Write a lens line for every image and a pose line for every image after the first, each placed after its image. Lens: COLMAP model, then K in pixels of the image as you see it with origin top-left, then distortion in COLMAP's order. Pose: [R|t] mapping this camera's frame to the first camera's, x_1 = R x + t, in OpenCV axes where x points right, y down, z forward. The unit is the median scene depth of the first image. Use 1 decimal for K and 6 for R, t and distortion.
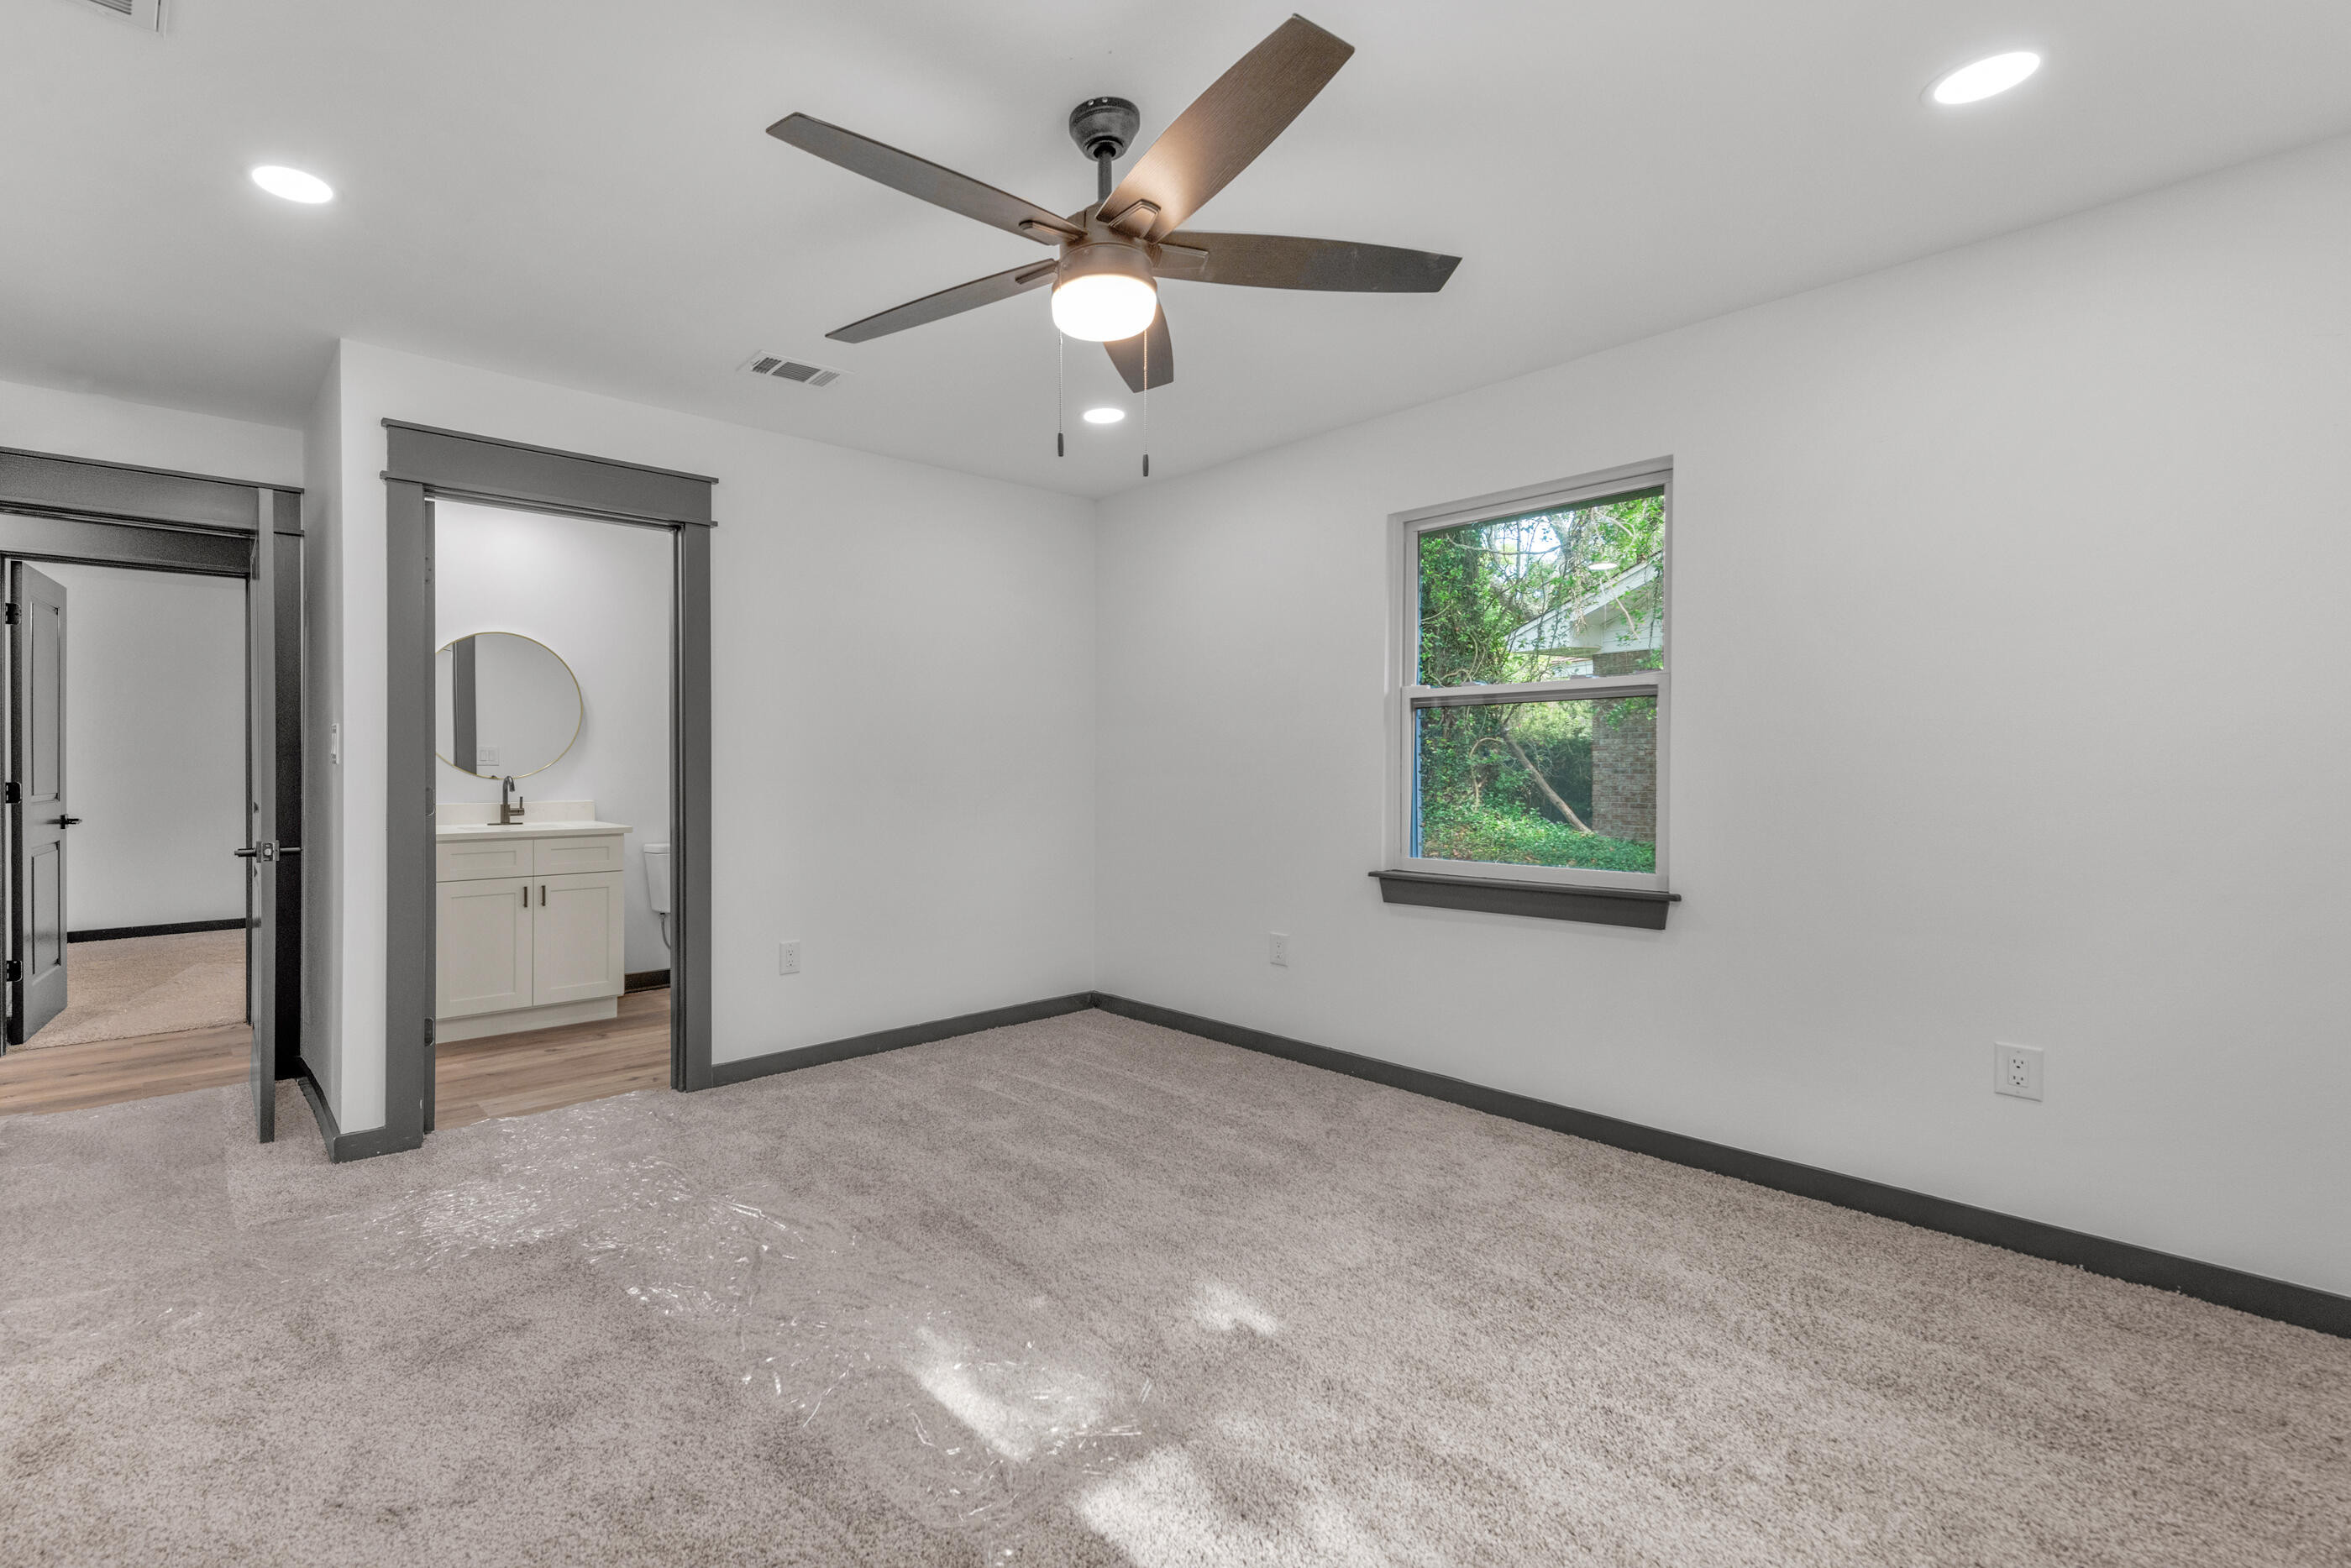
lens RADIAL K [[1010.8, 0, 1076.6], [0, 1010.8, 753.8], [0, 0, 1]] dist [0.011461, -0.000980]
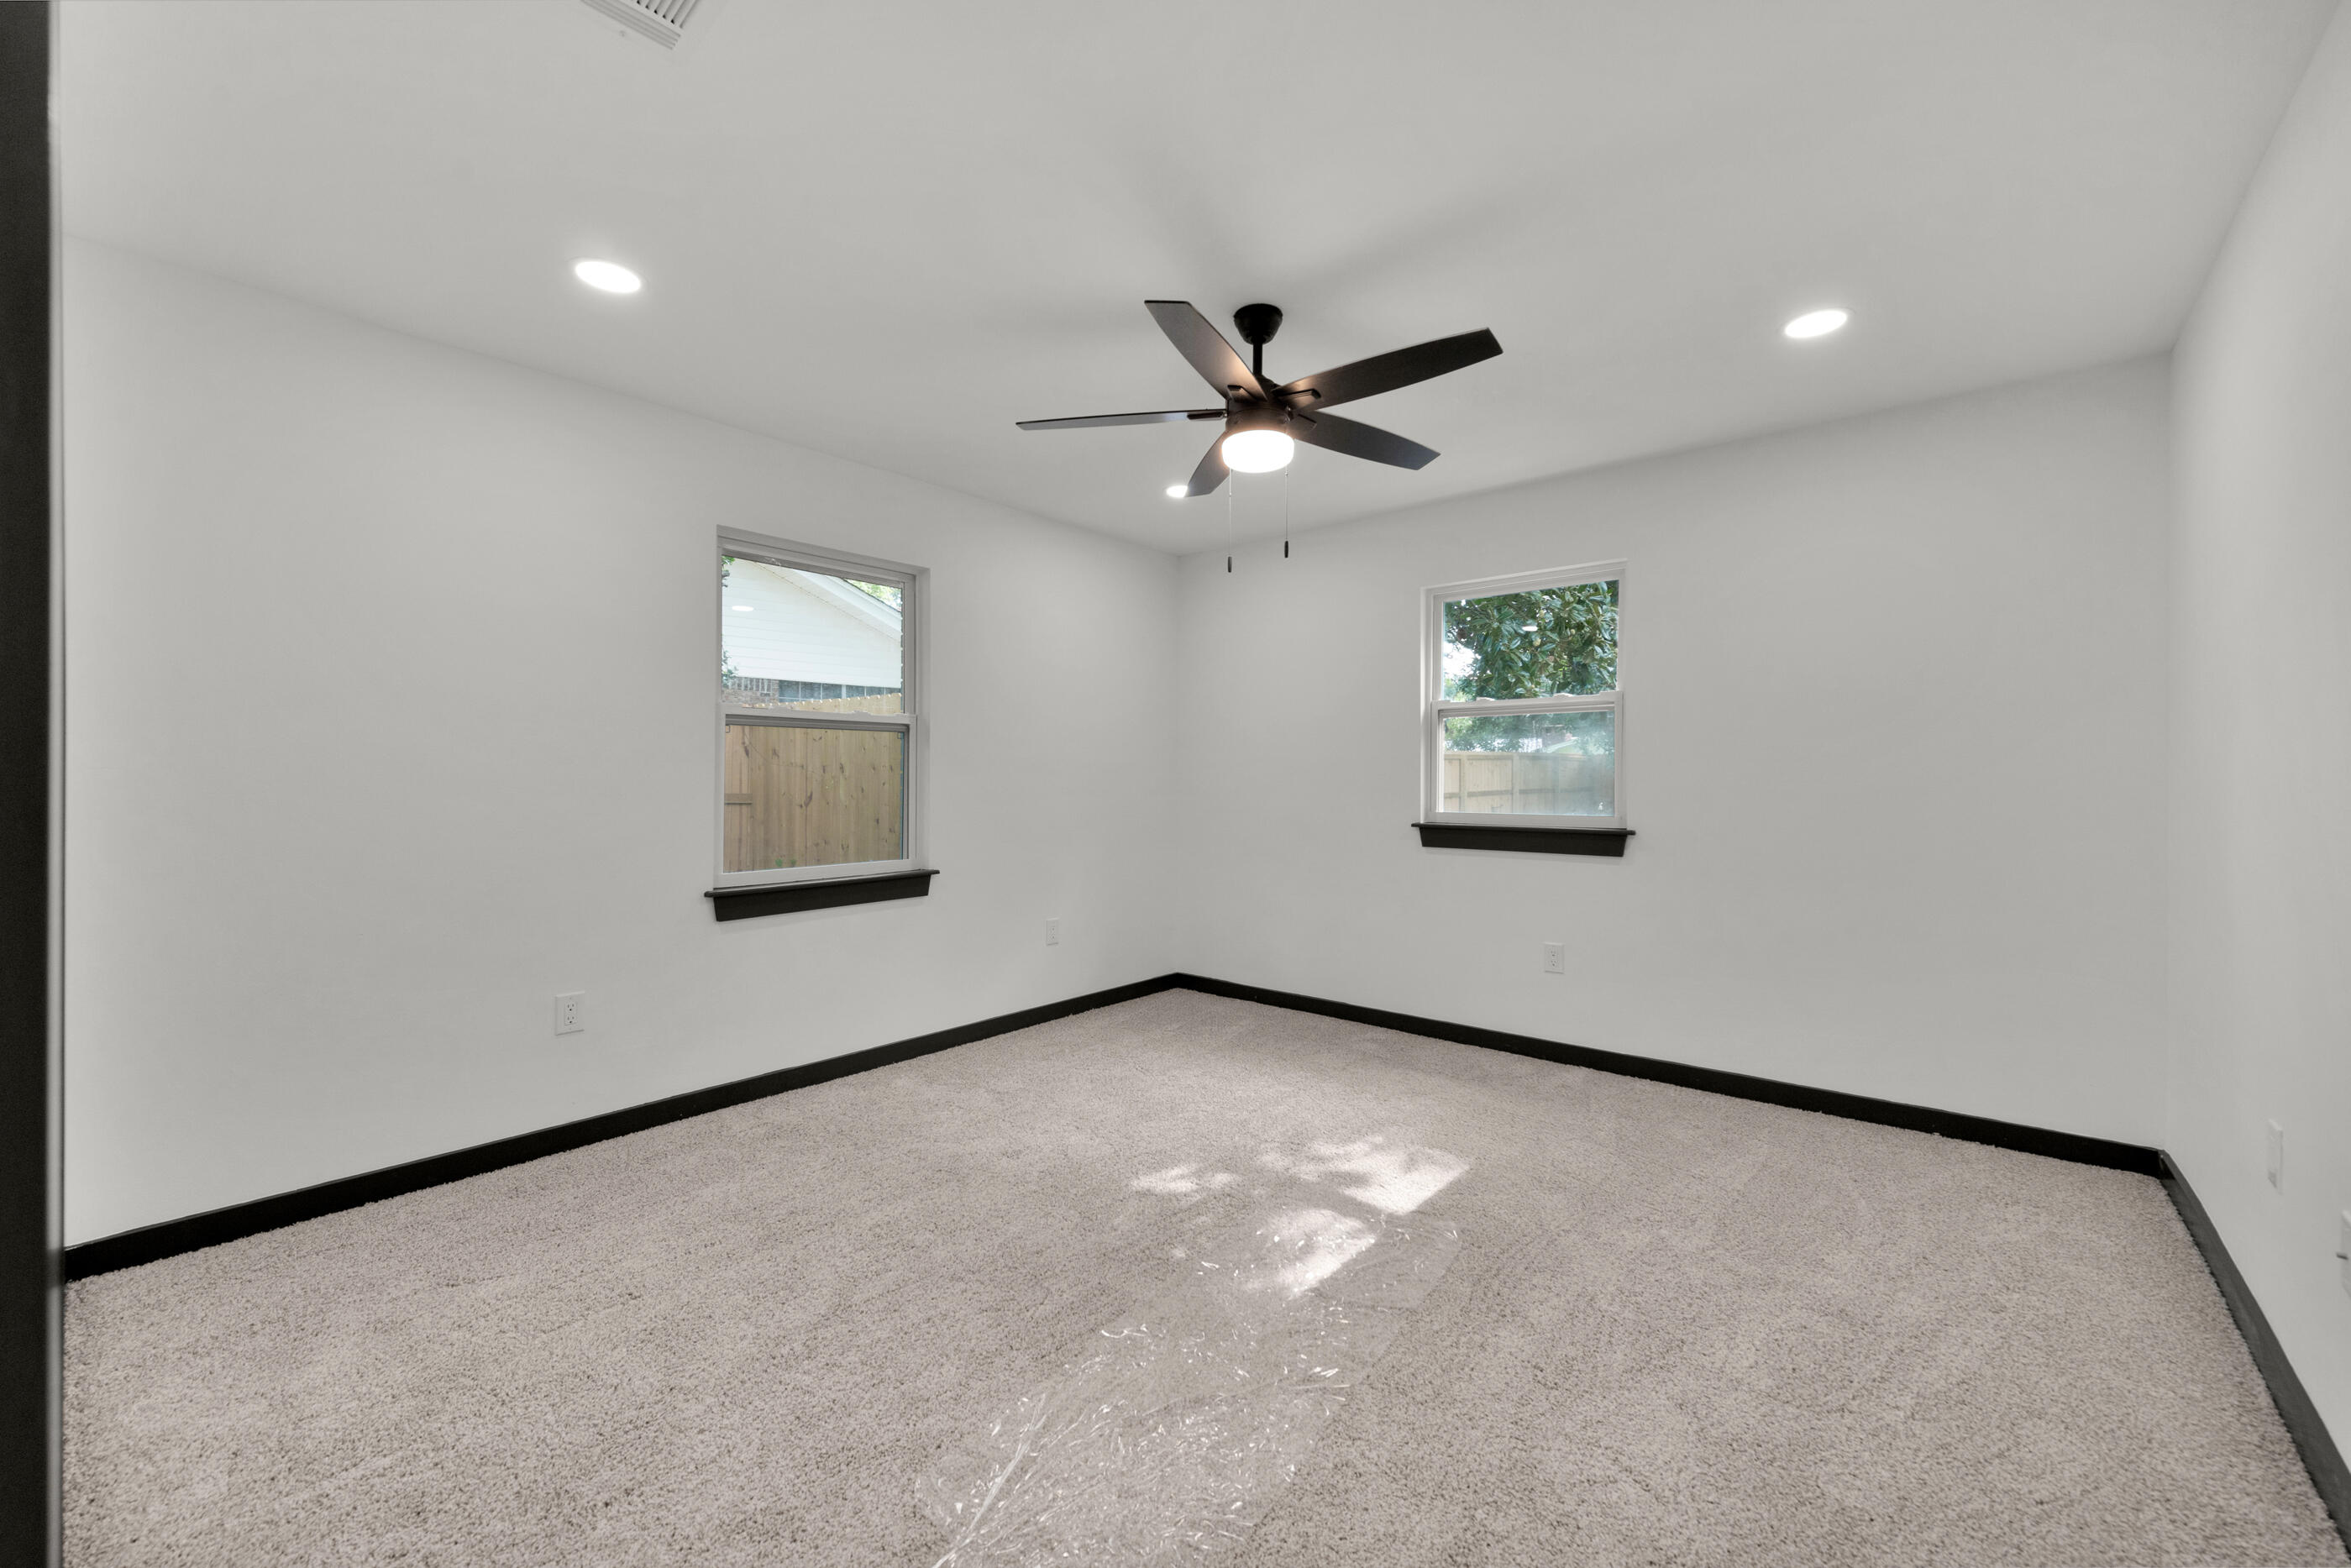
lens RADIAL K [[924.1, 0, 1180.9], [0, 924.1, 776.8], [0, 0, 1]] dist [0.010849, -0.000683]
pose [[-0.135538, -0.001084, 0.990772, -0.669195], [-0.007290, 0.999973, 0.000097, 0.003151], [-0.990745, -0.007210, -0.135543, 0.711363]]
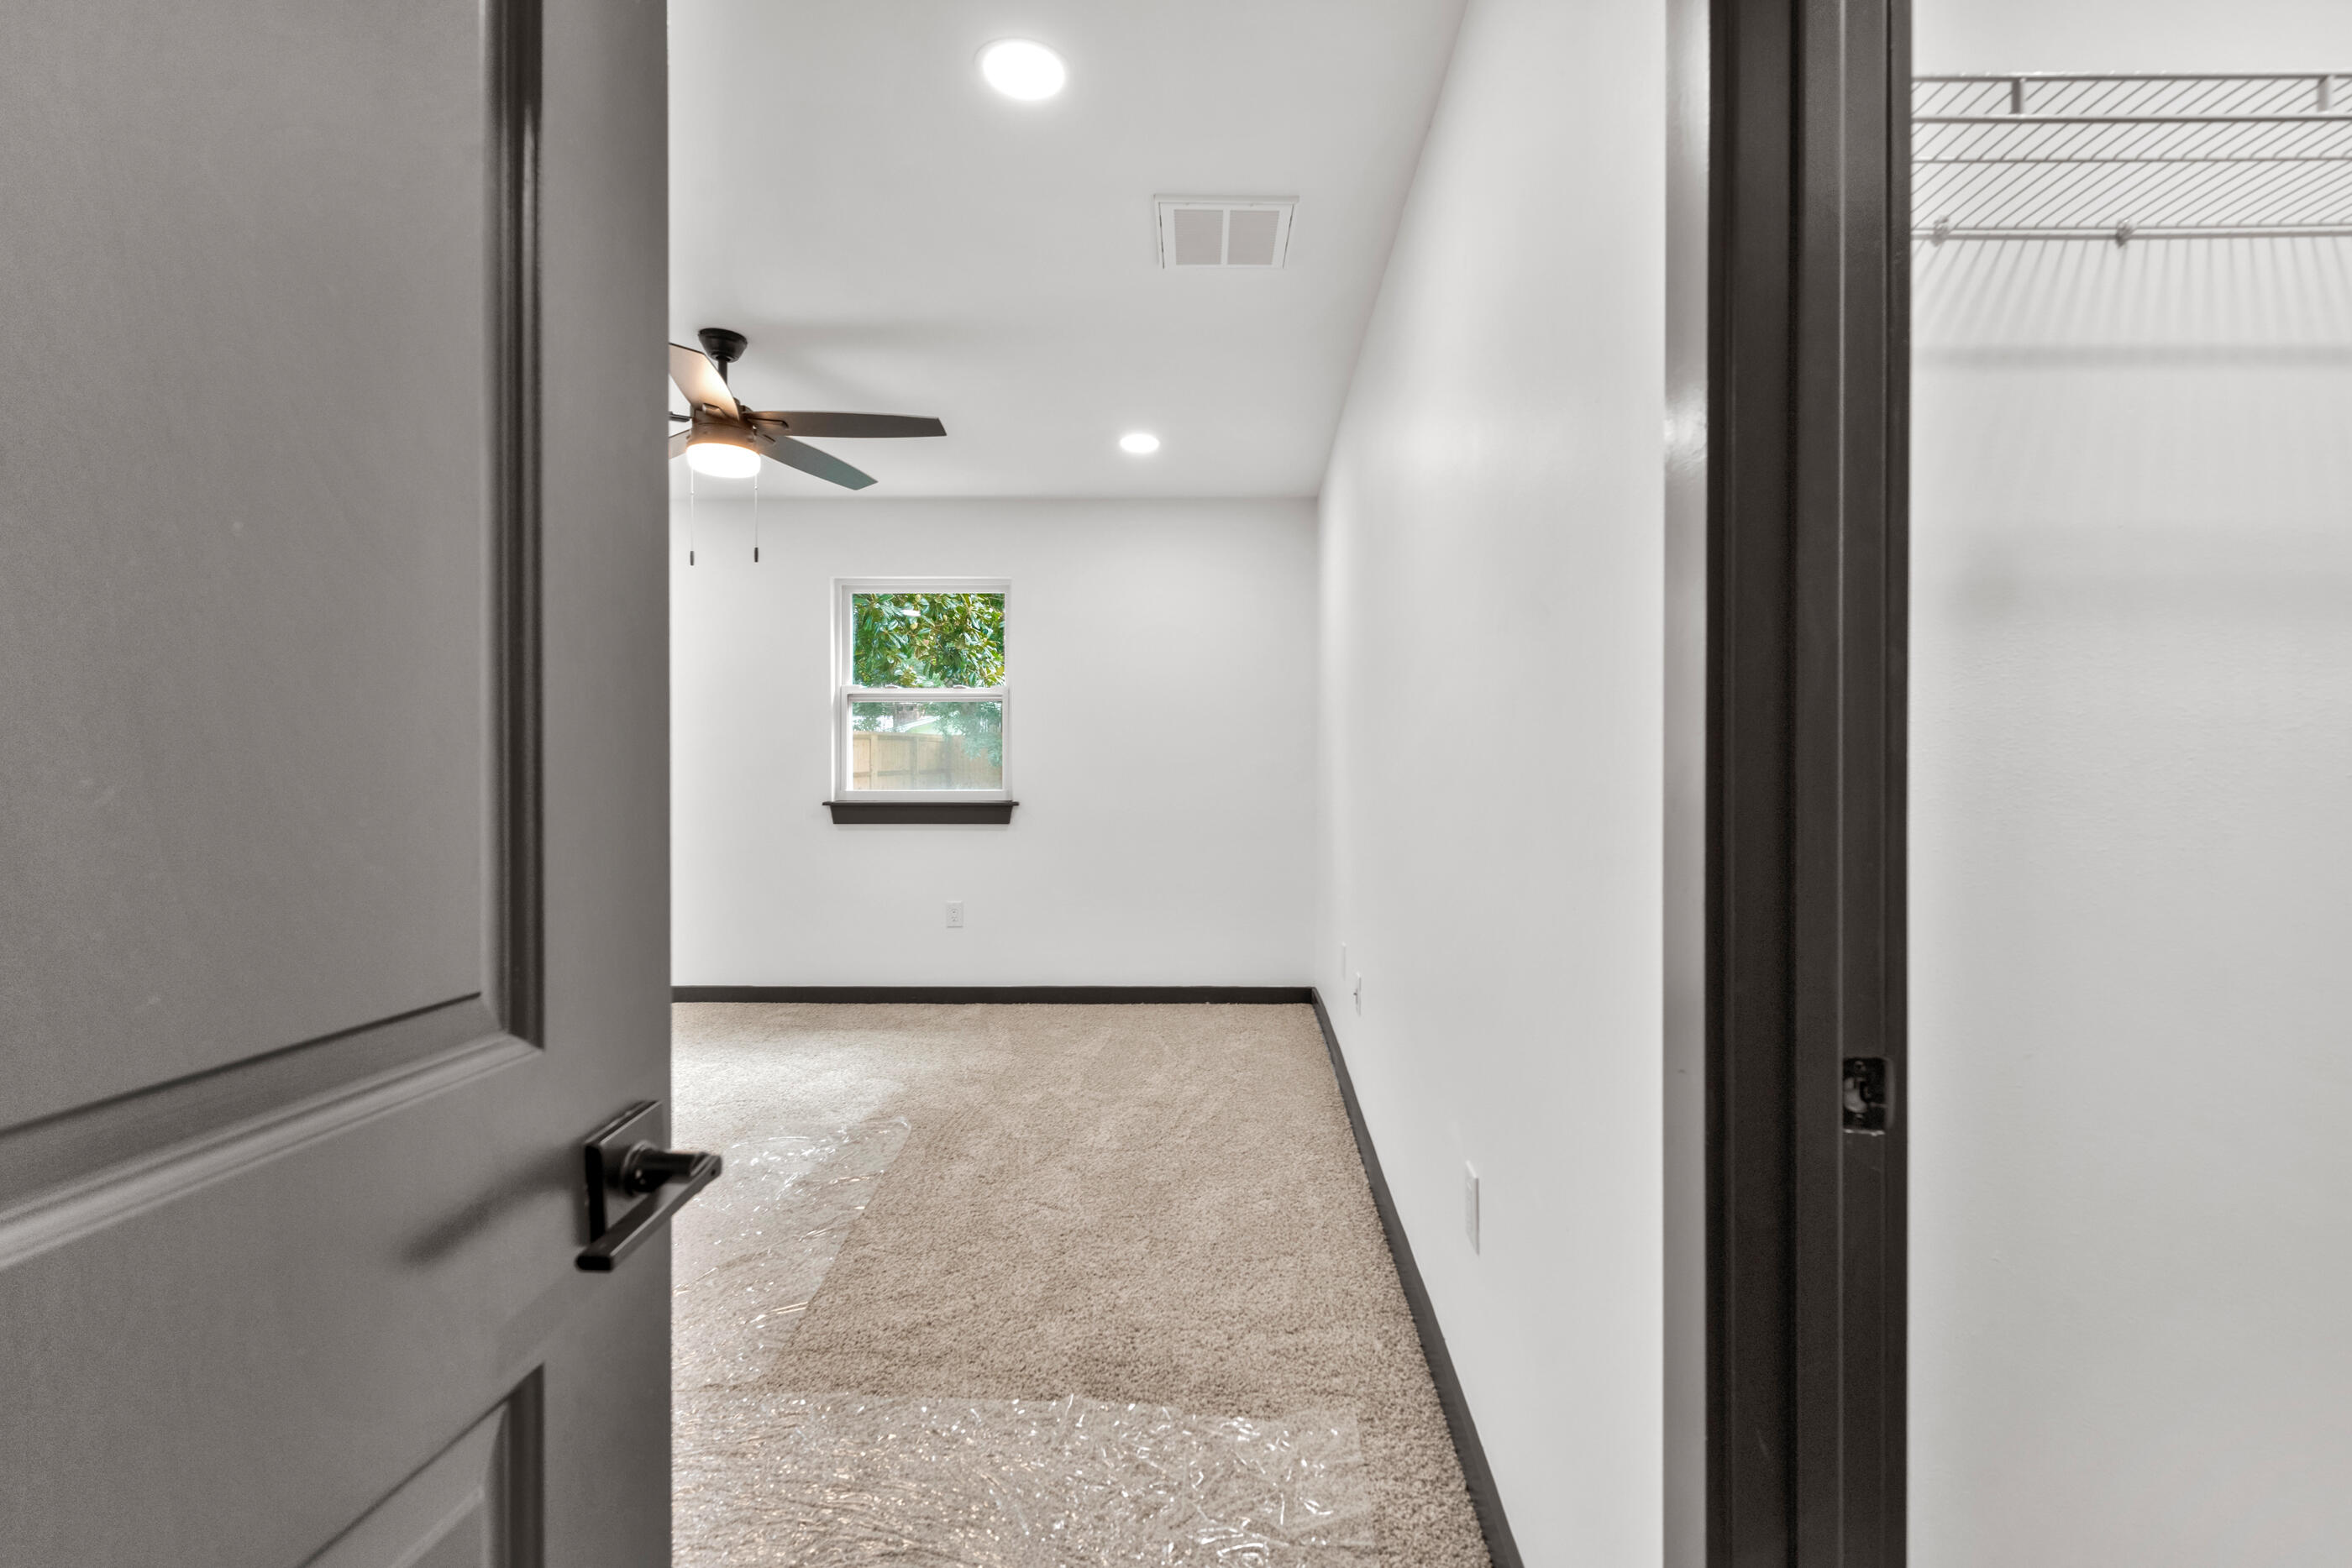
lens RADIAL K [[1083.9, 0, 1183.7], [0, 1083.9, 773.5], [0, 0, 1]] dist [0.005475, -0.002307]
pose [[-0.704311, -0.011314, 0.709802, -0.765419], [-0.005726, 0.999931, 0.010257, 0.003773], [-0.709869, 0.003160, -0.704327, 0.802989]]
